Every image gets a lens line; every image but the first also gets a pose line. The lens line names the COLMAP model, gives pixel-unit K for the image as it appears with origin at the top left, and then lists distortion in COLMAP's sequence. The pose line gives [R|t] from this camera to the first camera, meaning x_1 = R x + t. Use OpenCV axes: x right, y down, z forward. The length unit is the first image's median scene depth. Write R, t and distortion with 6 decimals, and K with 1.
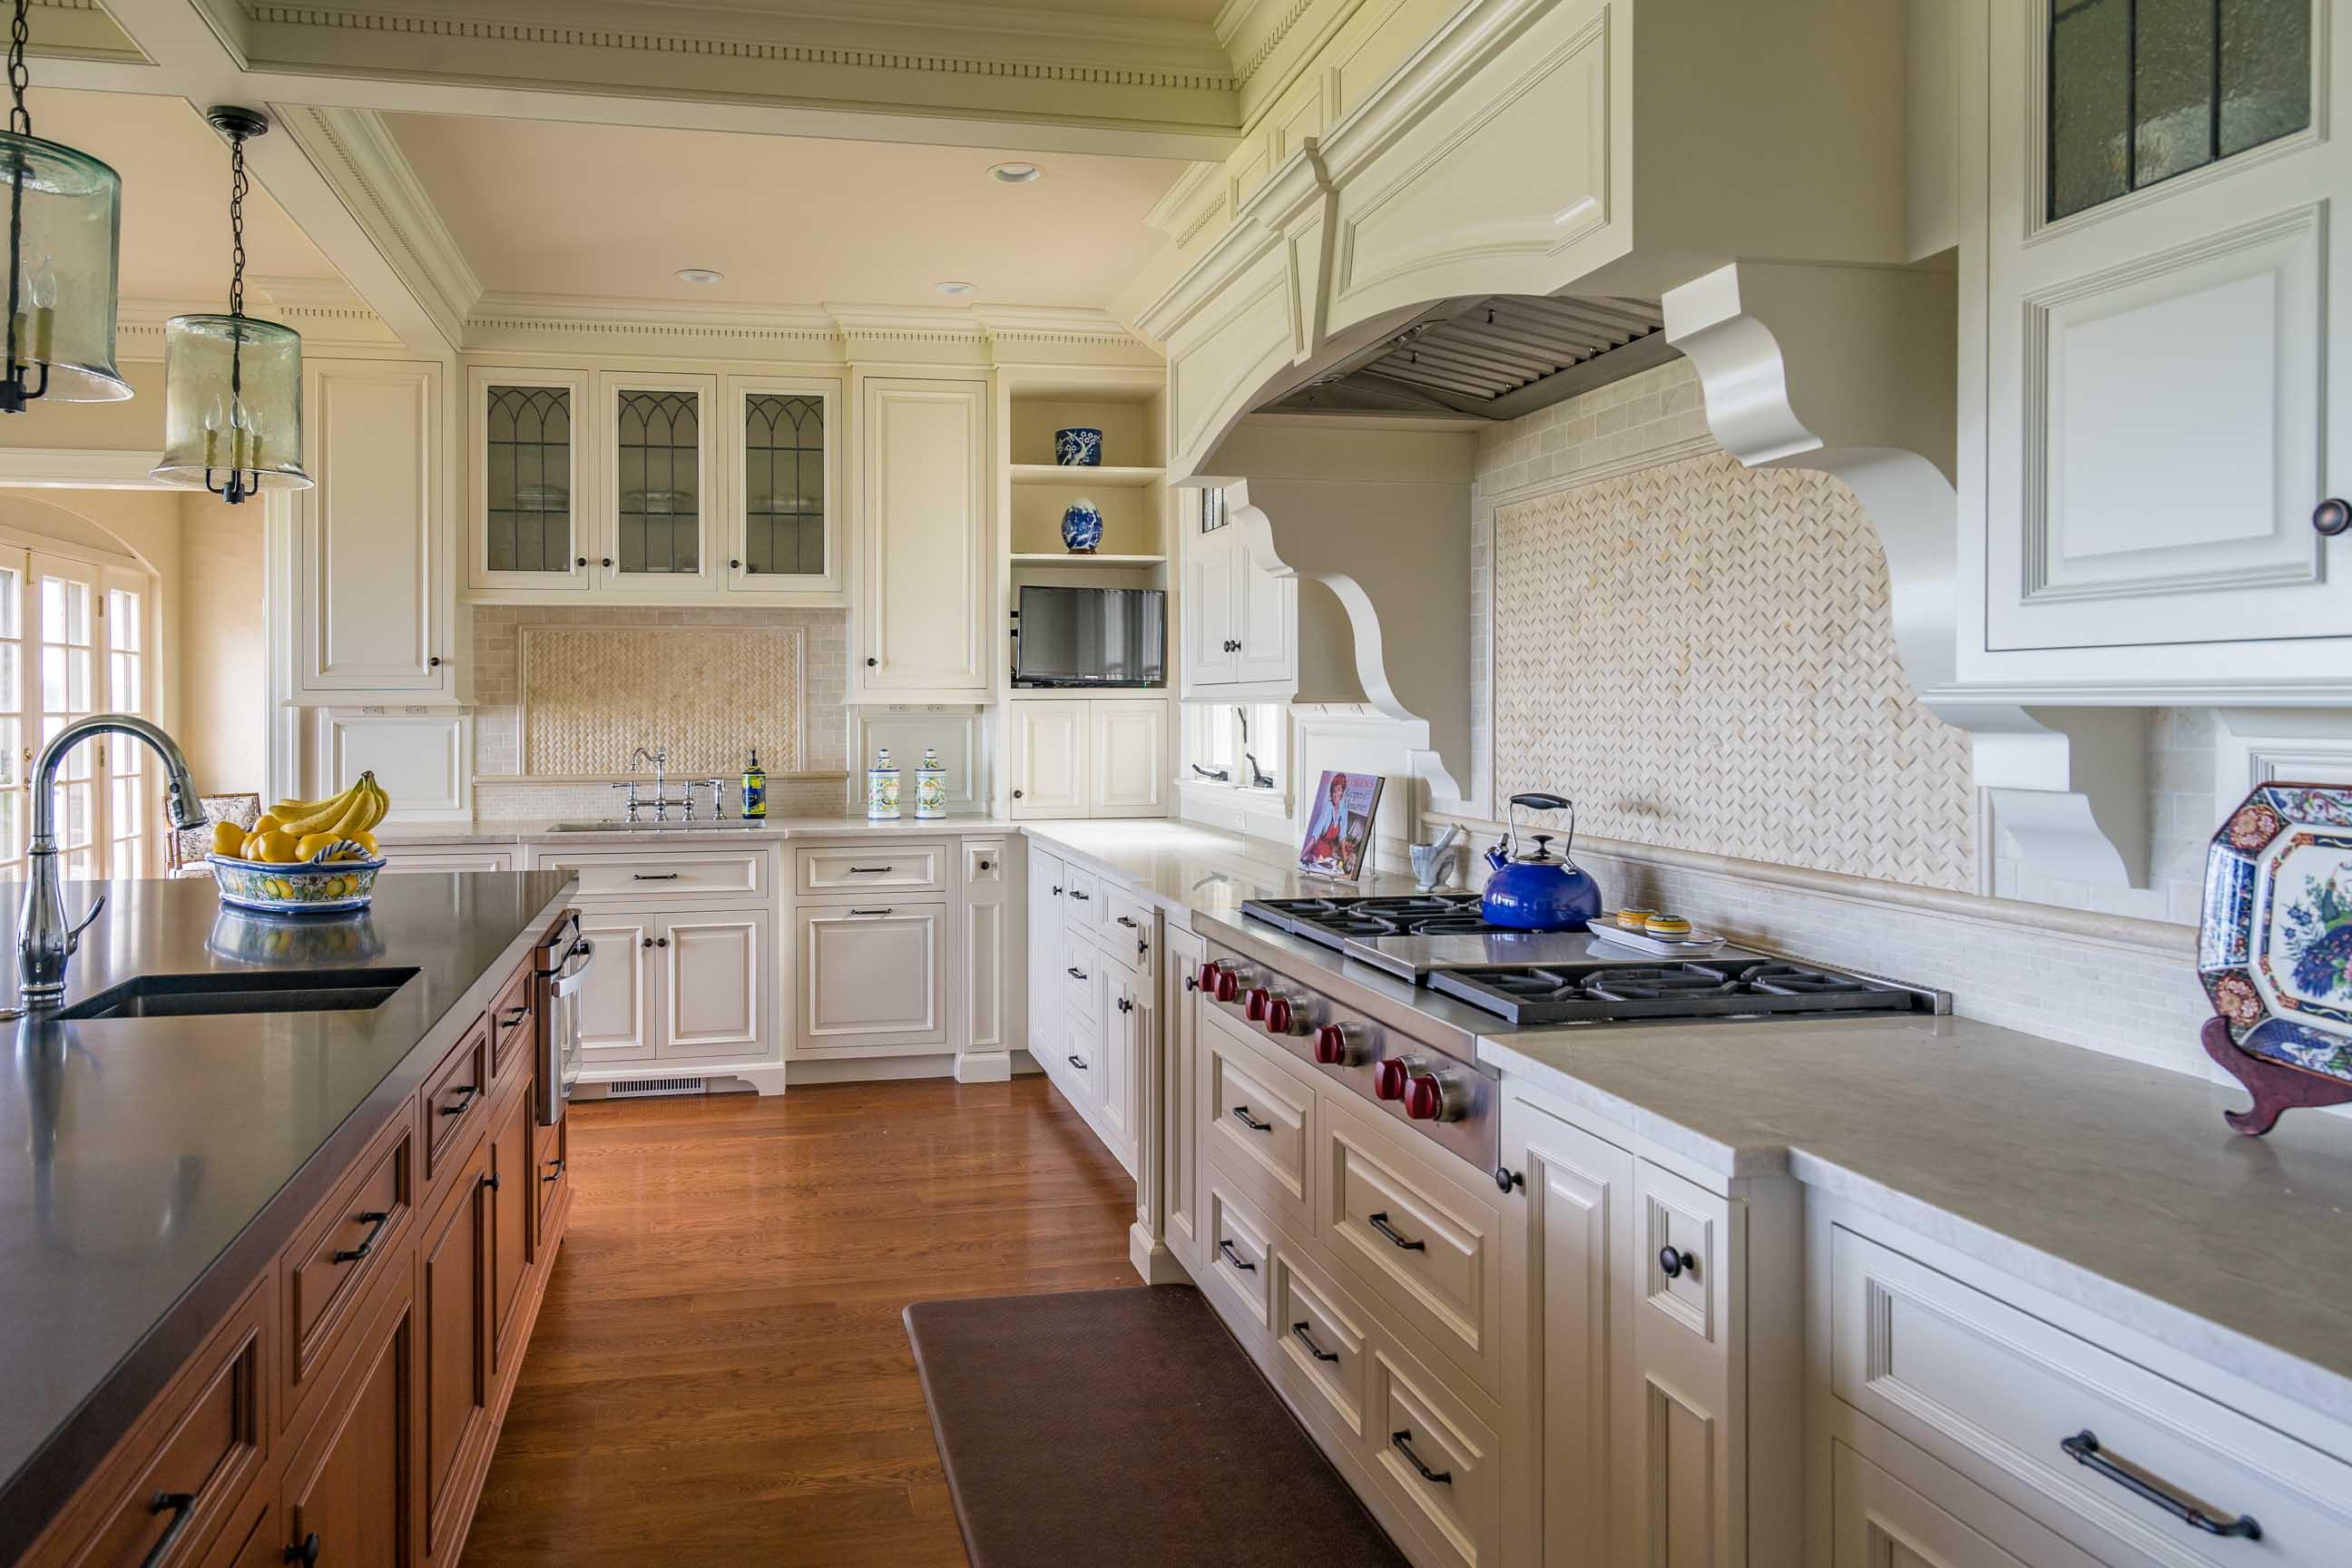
lens RADIAL K [[1466.0, 0, 1175.6], [0, 1466.0, 719.3], [0, 0, 1]] dist [-0.000496, 0.002775]
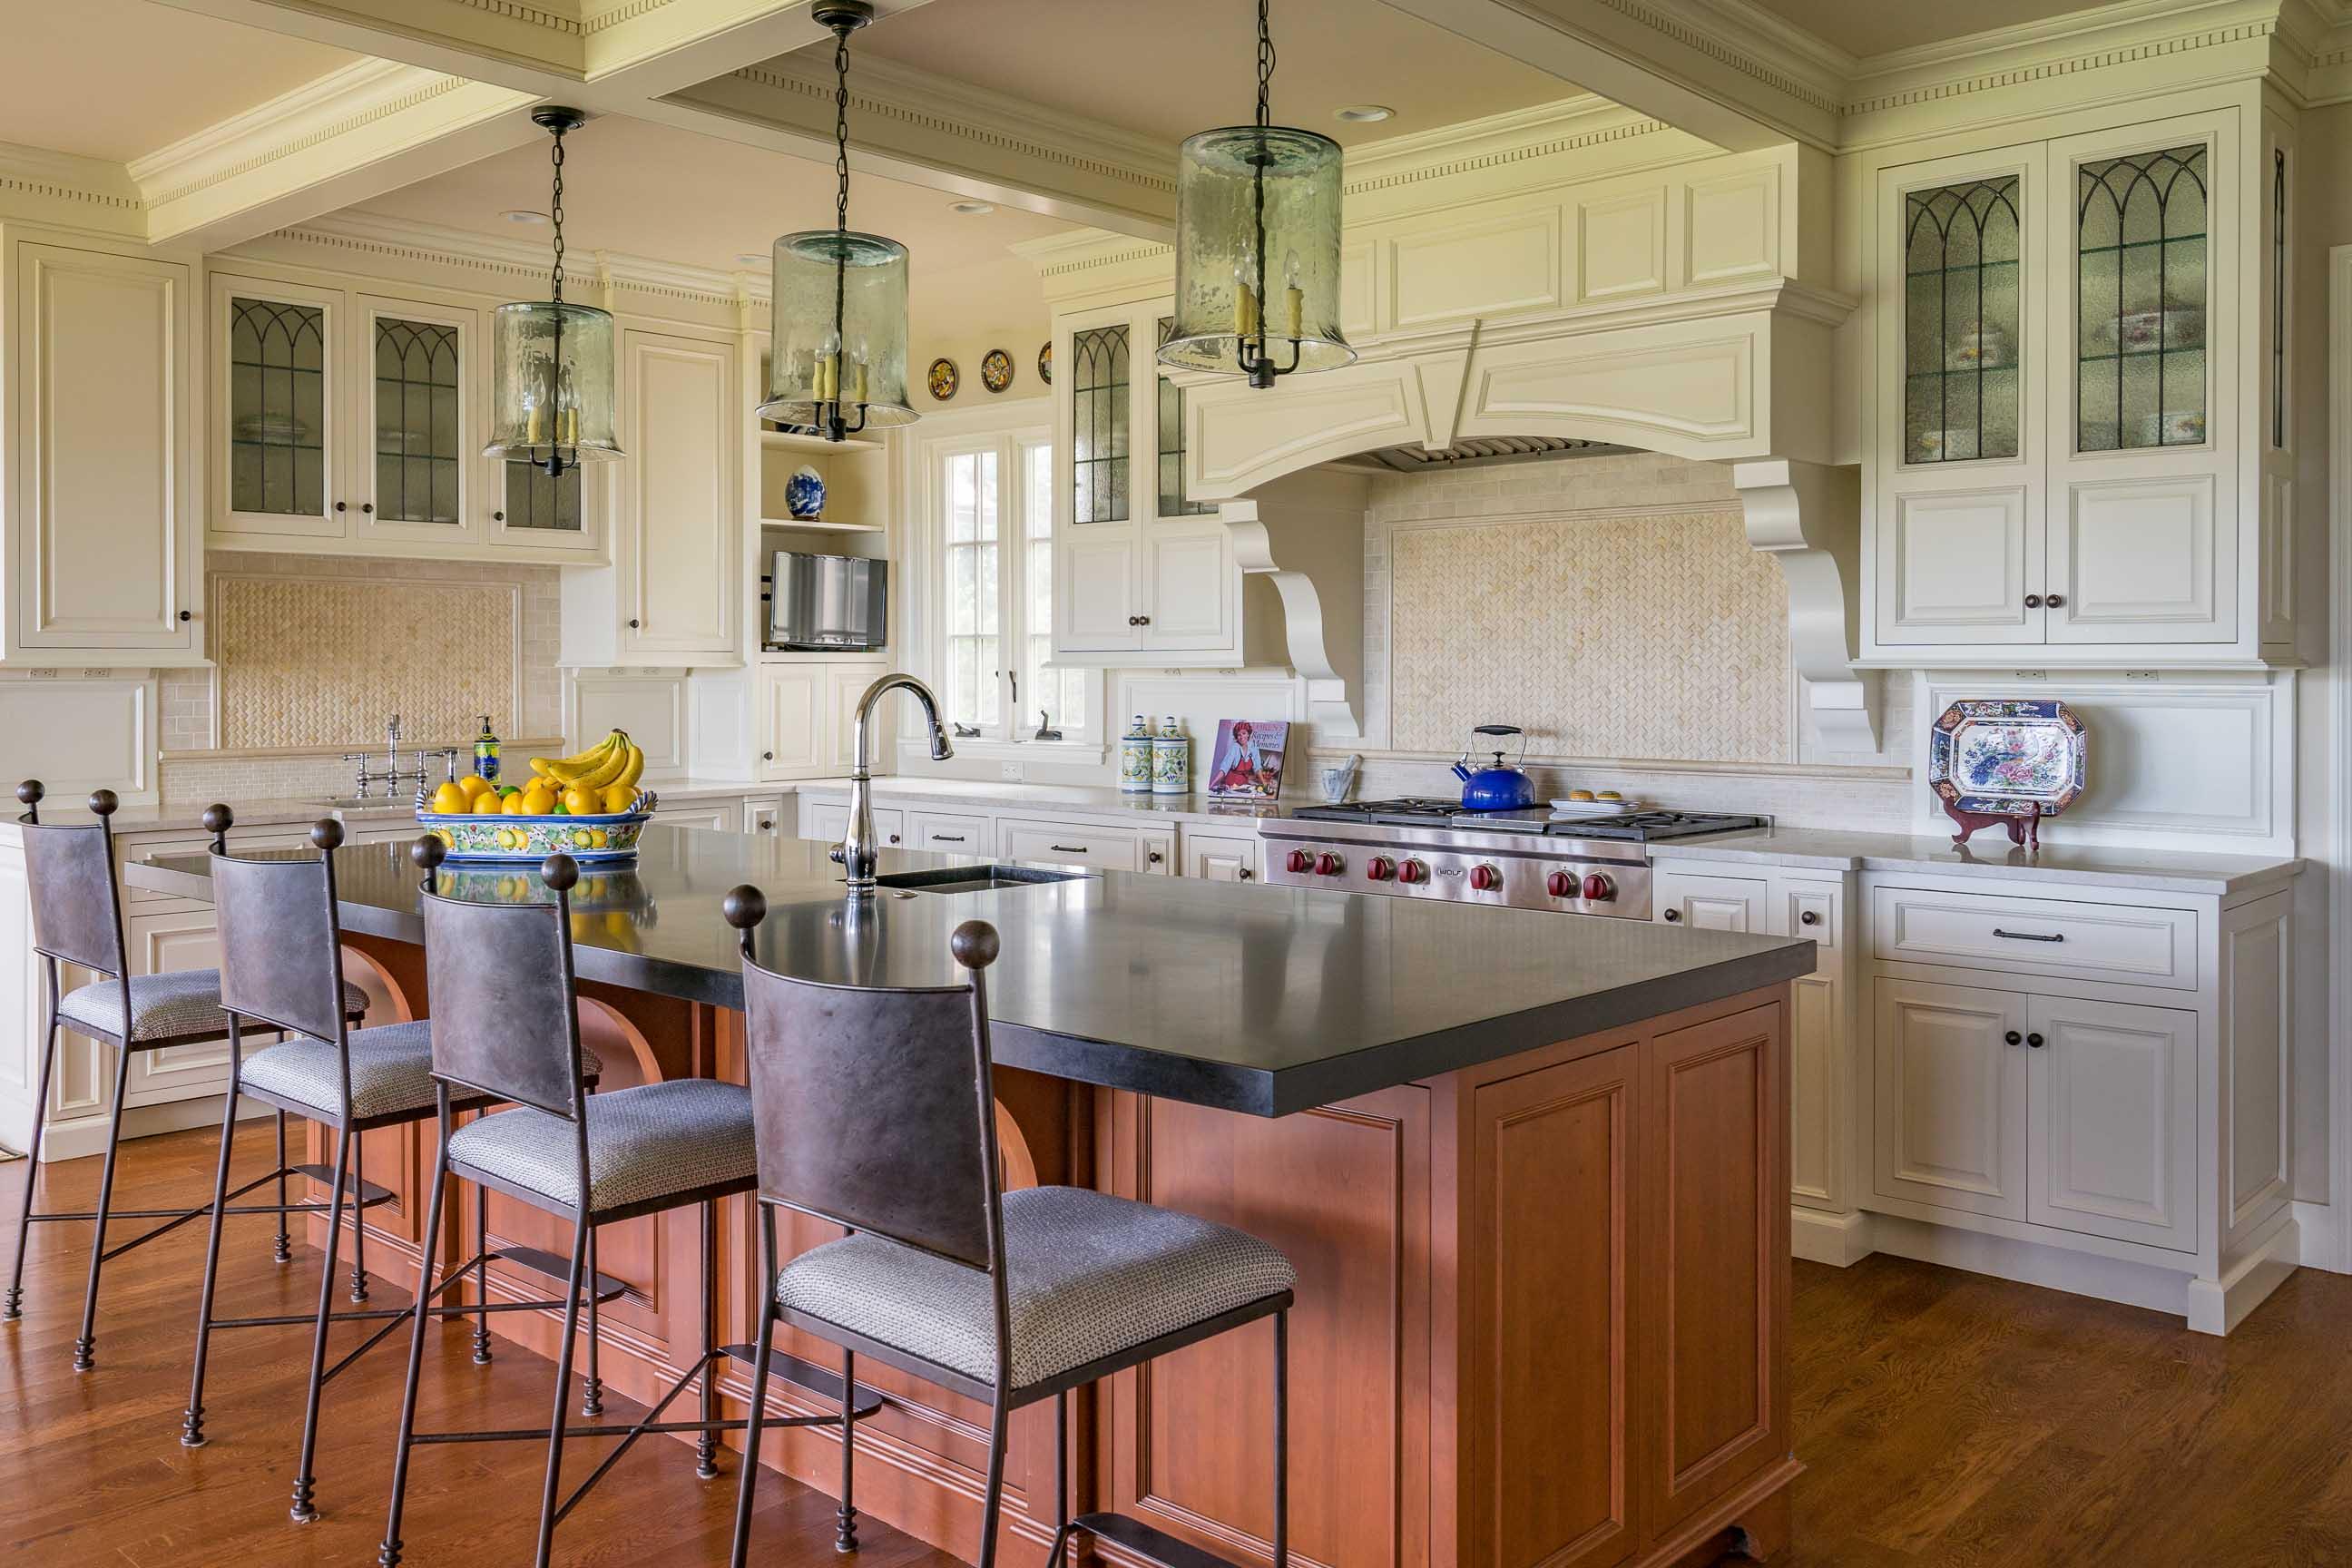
lens RADIAL K [[1947.7, 0, 1176.1], [0, 1947.7, 677.6], [0, 0, 1]] dist [-0.008170, 0.000640]
pose [[0.789253, -0.001515, 0.614067, -1.102158], [0.004697, 0.999983, -0.003571, 0.004768], [-0.614051, 0.005703, 0.789246, -0.366920]]
